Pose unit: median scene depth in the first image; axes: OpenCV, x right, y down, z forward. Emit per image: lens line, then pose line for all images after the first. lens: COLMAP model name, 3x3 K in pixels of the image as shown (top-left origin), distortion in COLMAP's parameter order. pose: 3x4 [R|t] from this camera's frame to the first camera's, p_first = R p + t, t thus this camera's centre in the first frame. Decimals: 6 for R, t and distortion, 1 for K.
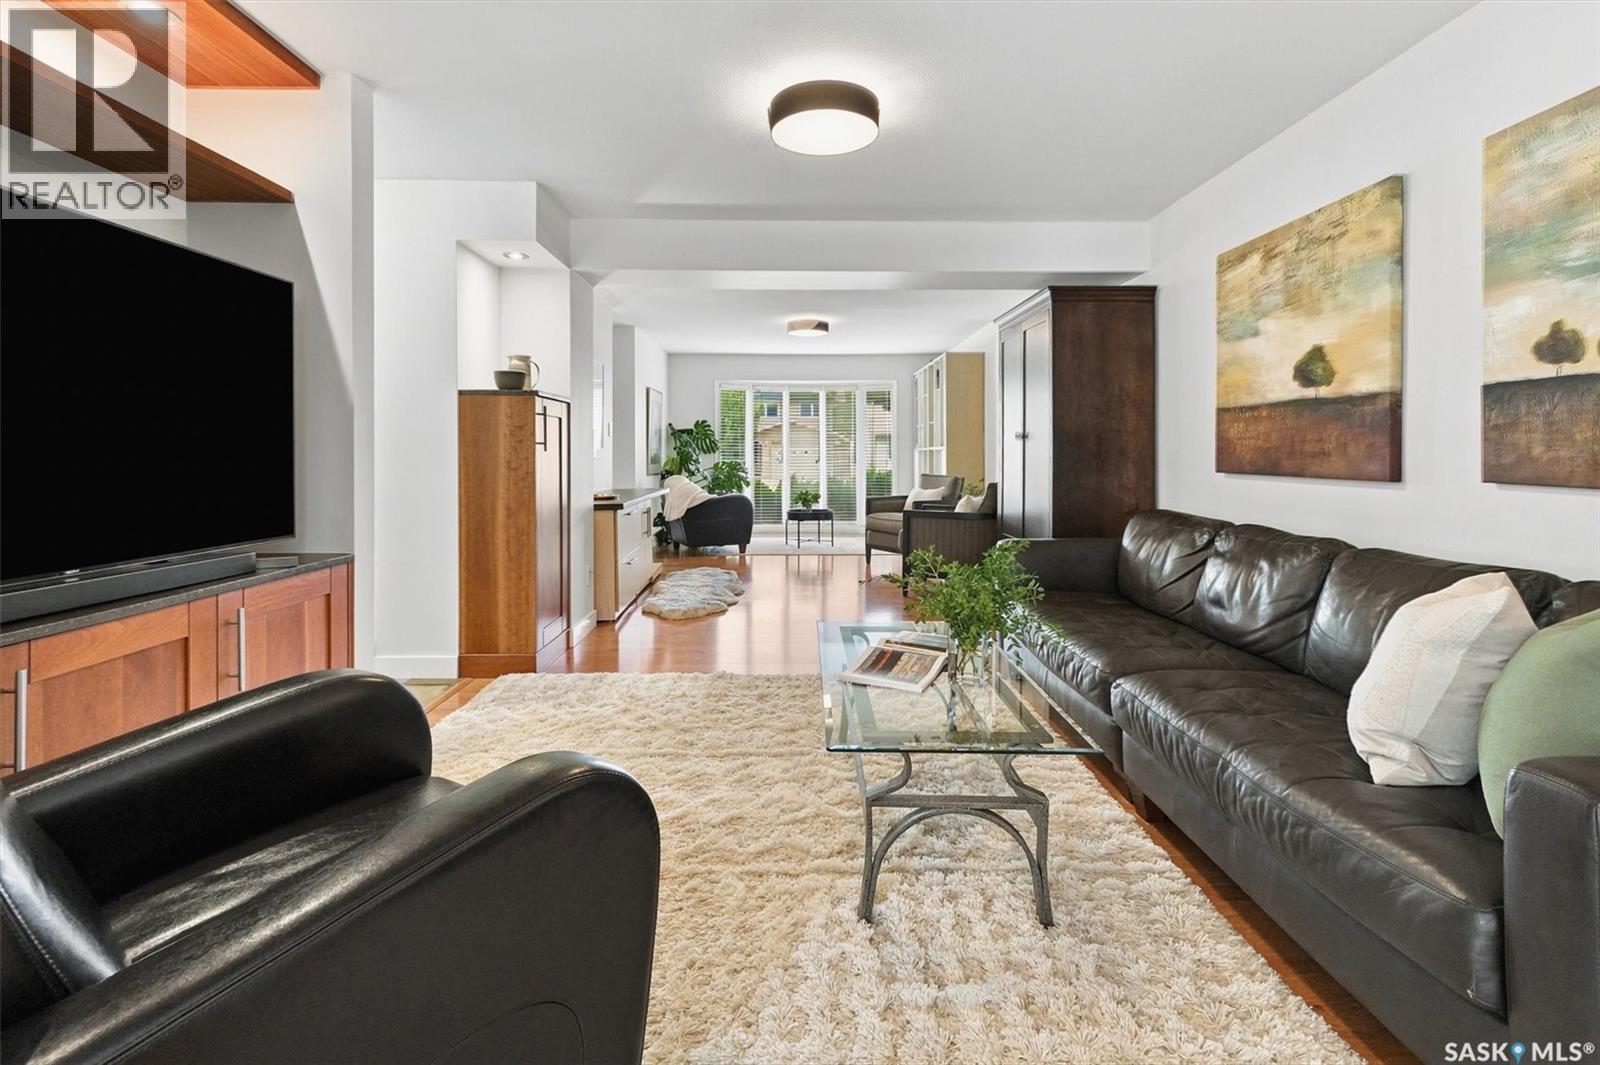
lens RADIAL K [[738.3, 0, 791.5], [0, 738.3, 458.1], [0, 0, 1]] dist [0.000903, 0.000473]
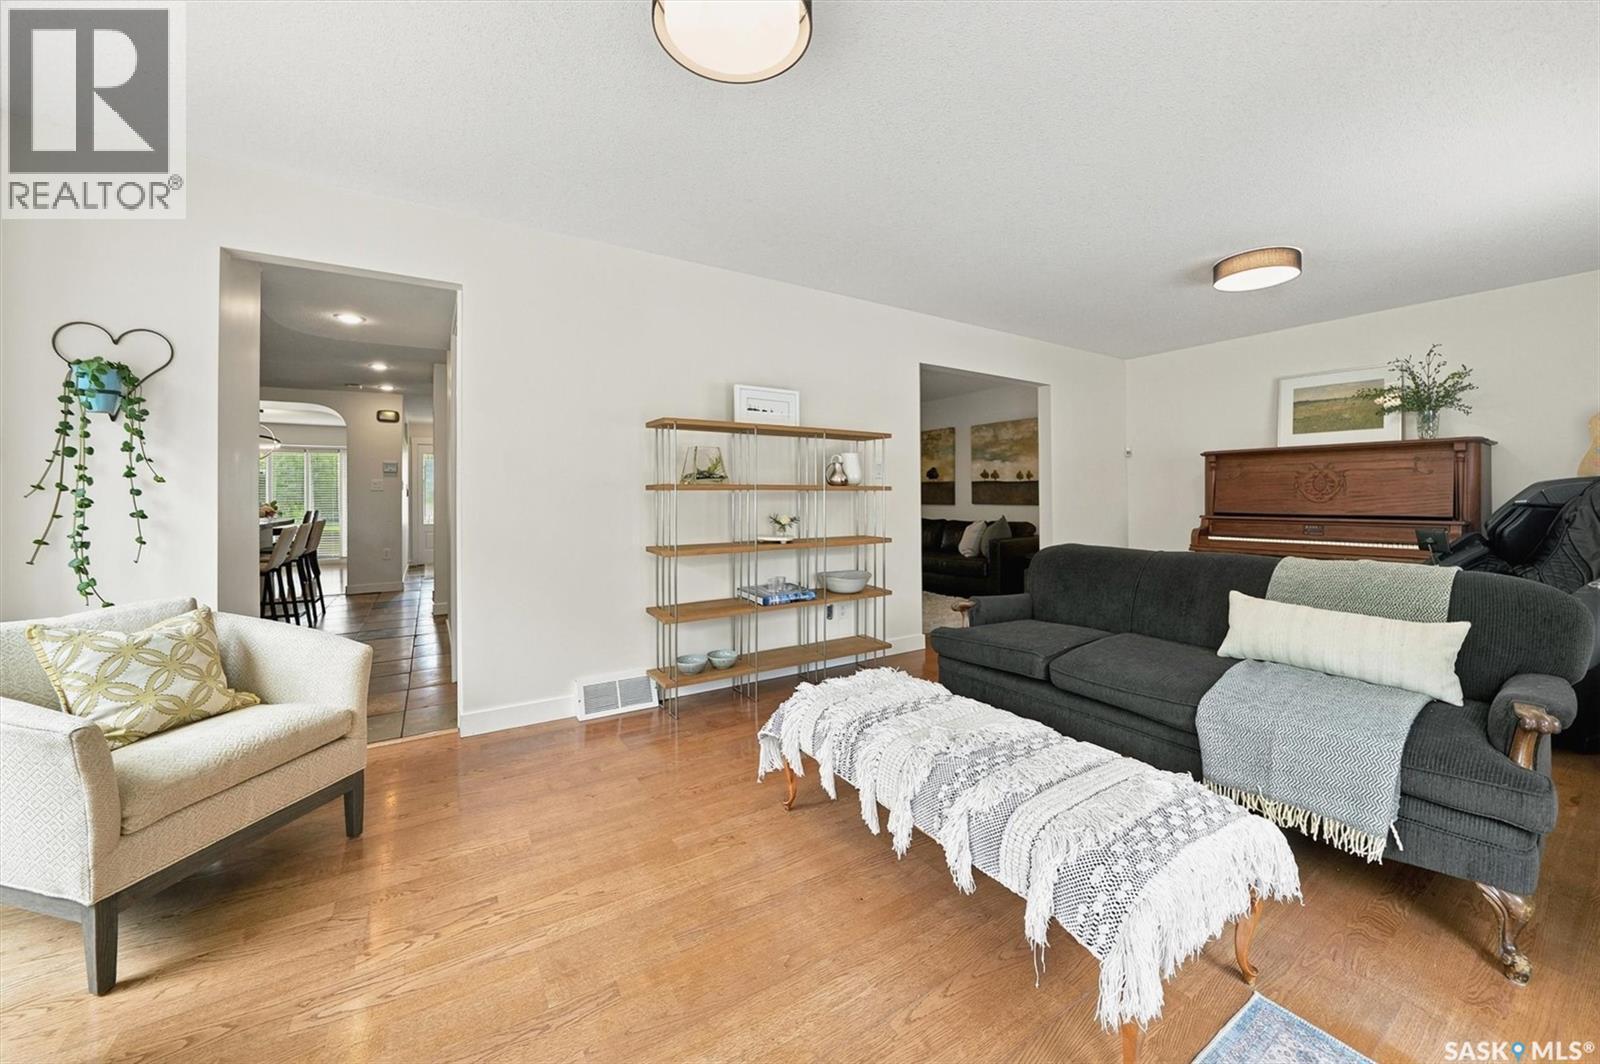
lens RADIAL K [[595.0, 0, 813.5], [0, 595.0, 494.0], [0, 0, 1]] dist [-0.018300, 0.000343]
pose [[0.840137, -0.006900, 0.542330, -1.388971], [0.014519, 0.999847, -0.009772, -0.003832], [-0.542180, 0.016084, 0.840108, -1.142572]]
